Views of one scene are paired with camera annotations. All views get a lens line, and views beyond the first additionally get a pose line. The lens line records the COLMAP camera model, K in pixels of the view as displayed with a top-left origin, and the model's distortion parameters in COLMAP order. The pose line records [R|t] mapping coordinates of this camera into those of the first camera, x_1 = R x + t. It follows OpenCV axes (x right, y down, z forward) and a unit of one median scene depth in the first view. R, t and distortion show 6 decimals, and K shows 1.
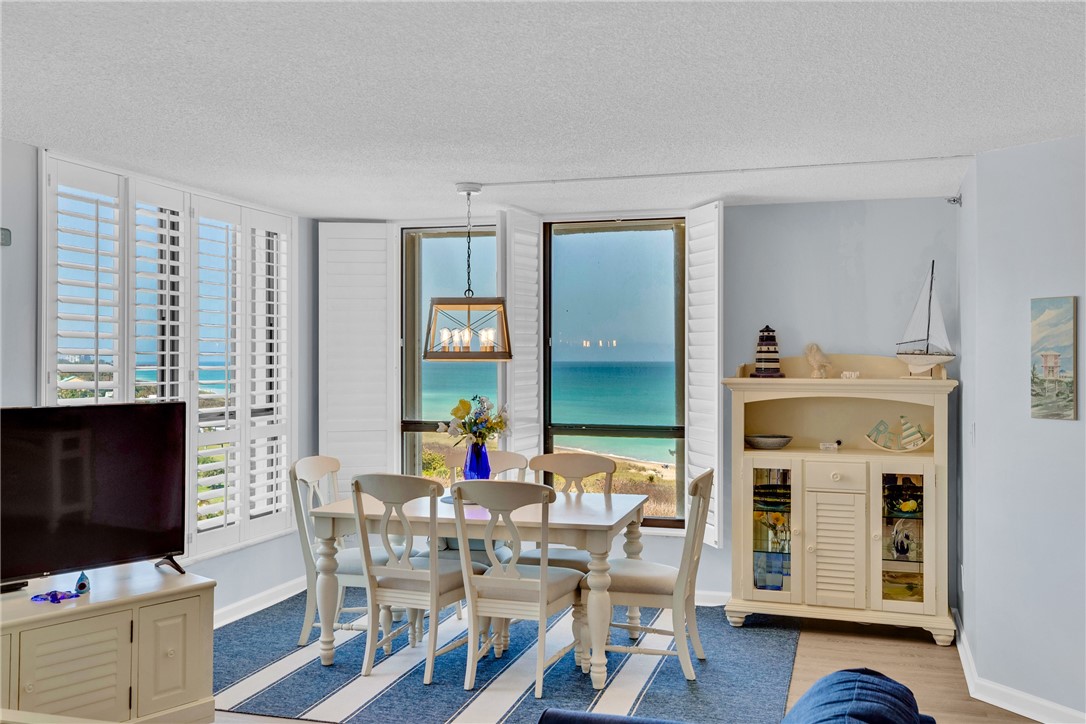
lens RADIAL K [[1026.7, 0, 548.0], [0, 1026.7, 356.4], [0, 0, 1]] dist [0.047465, 0.000130]
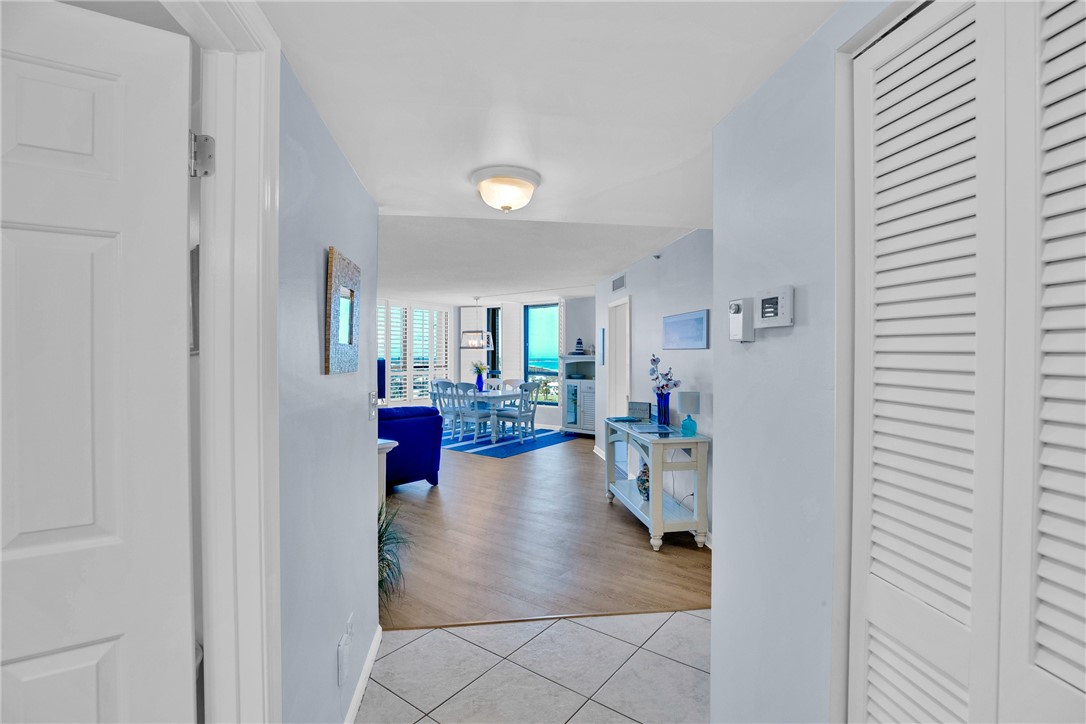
lens RADIAL K [[500.3, 0, 548.4], [0, 500.3, 360.0], [0, 0, 1]] dist [-0.043620, 0.013424]
pose [[0.938224, 0.002930, -0.346017, 0.703787], [-0.000217, 0.999969, 0.007877, 0.024317], [0.346029, -0.007315, 0.938195, -0.446204]]
